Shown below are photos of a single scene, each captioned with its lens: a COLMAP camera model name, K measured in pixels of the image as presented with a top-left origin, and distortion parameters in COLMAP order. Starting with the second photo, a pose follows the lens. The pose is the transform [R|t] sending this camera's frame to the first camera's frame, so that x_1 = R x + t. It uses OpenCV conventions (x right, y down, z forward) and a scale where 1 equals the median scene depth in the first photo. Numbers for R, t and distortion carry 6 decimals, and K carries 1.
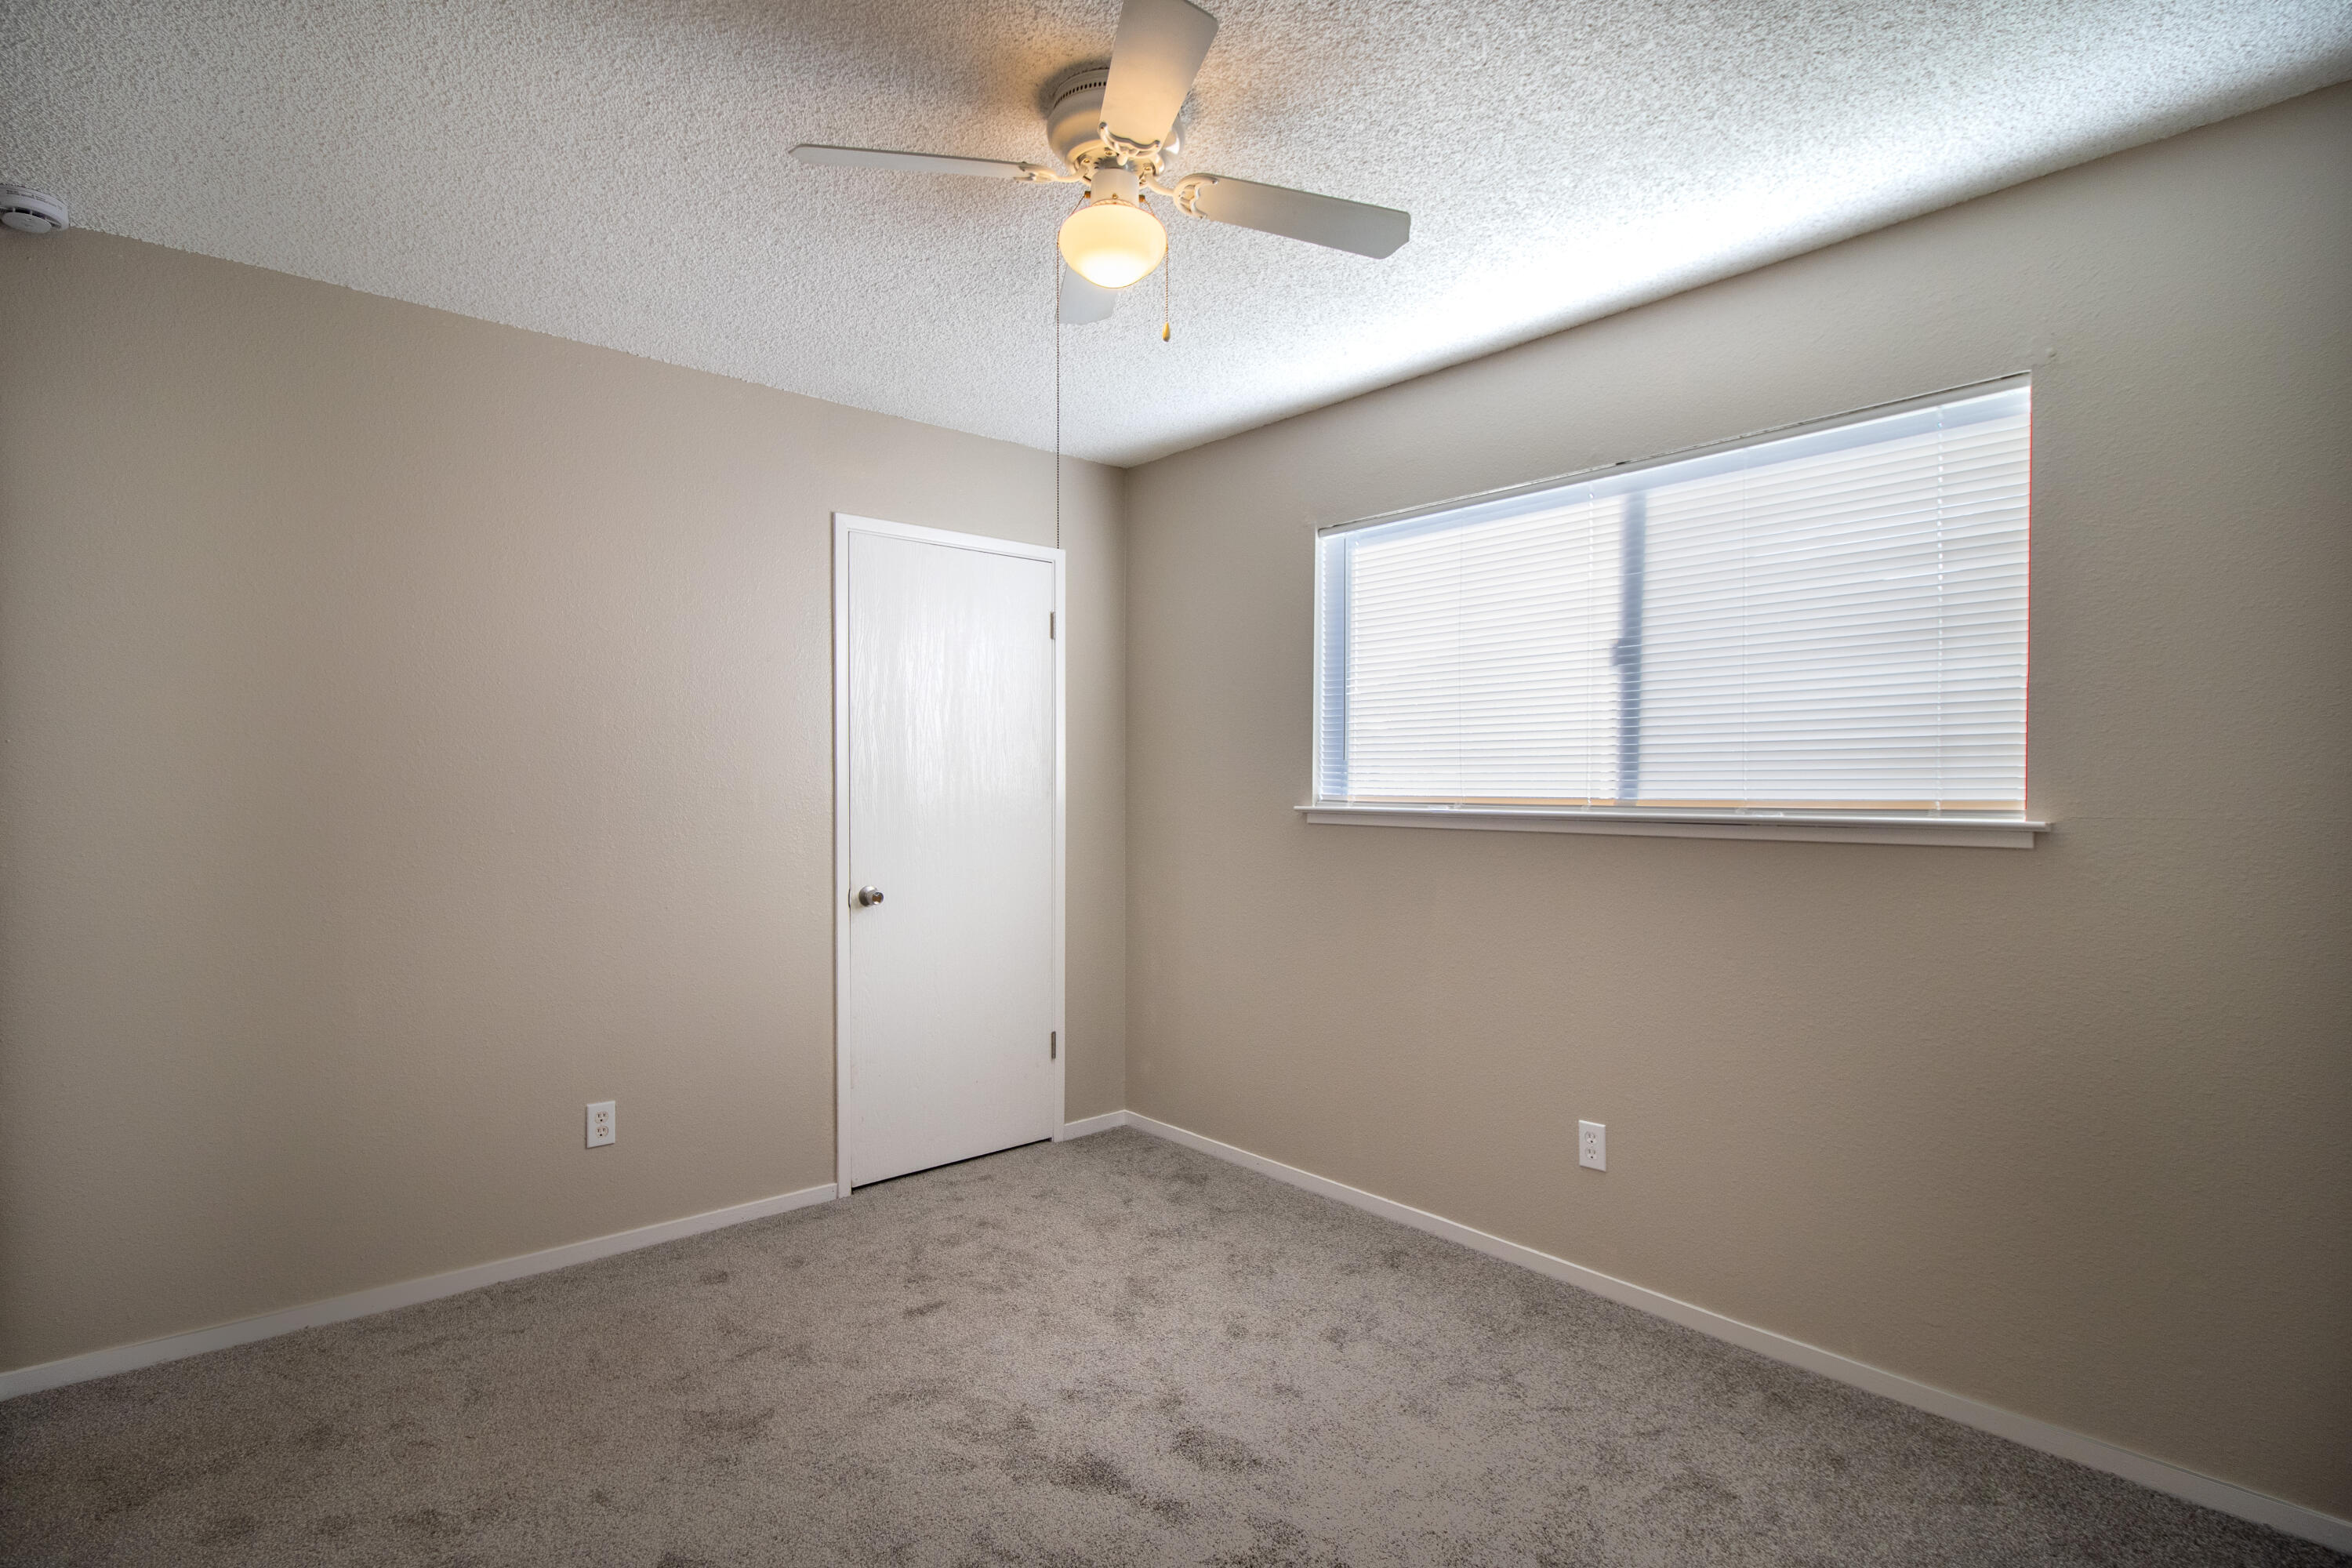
lens RADIAL K [[1141.8, 0, 1161.4], [0, 1141.8, 790.5], [0, 0, 1]] dist [0.000483, -0.017798]
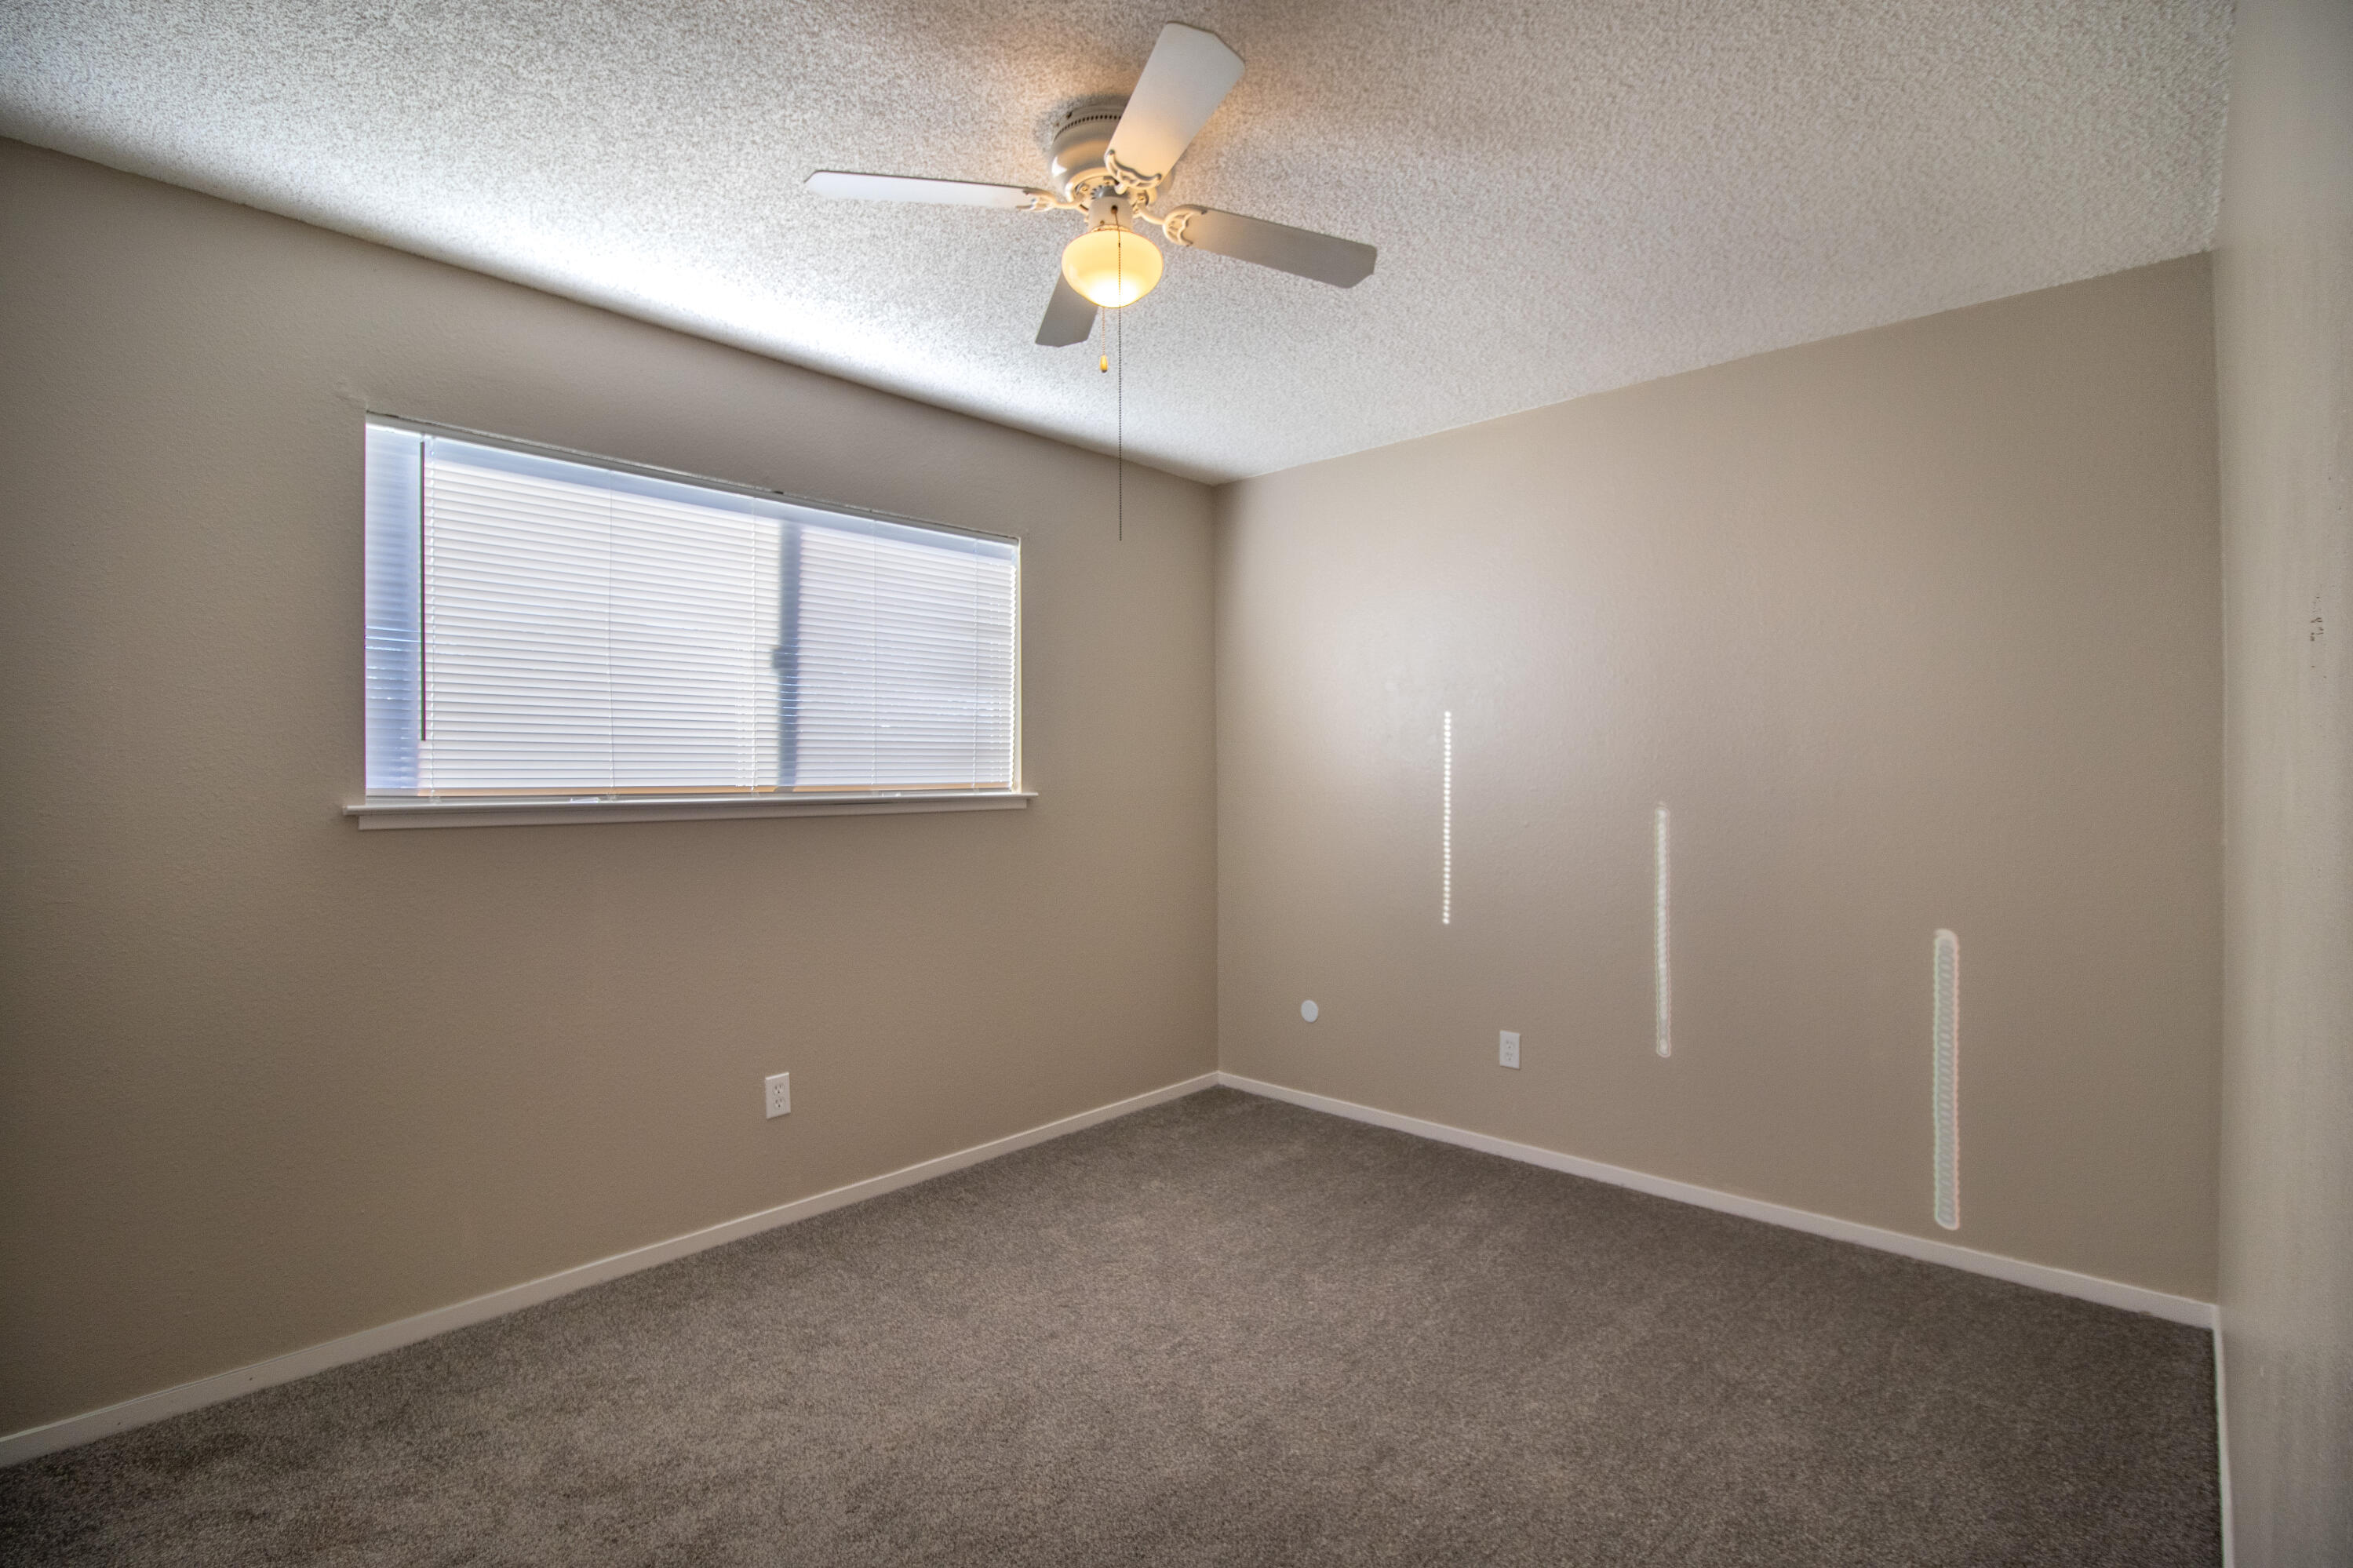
lens RADIAL K [[1094.4, 0, 1176.5], [0, 1094.4, 784.0], [0, 0, 1]] dist [0.000309, -0.014788]
pose [[-0.113641, -0.003787, 0.993515, -0.734640], [0.014570, 0.999879, 0.005478, 0.005413], [-0.993415, 0.015098, -0.113572, 0.733313]]
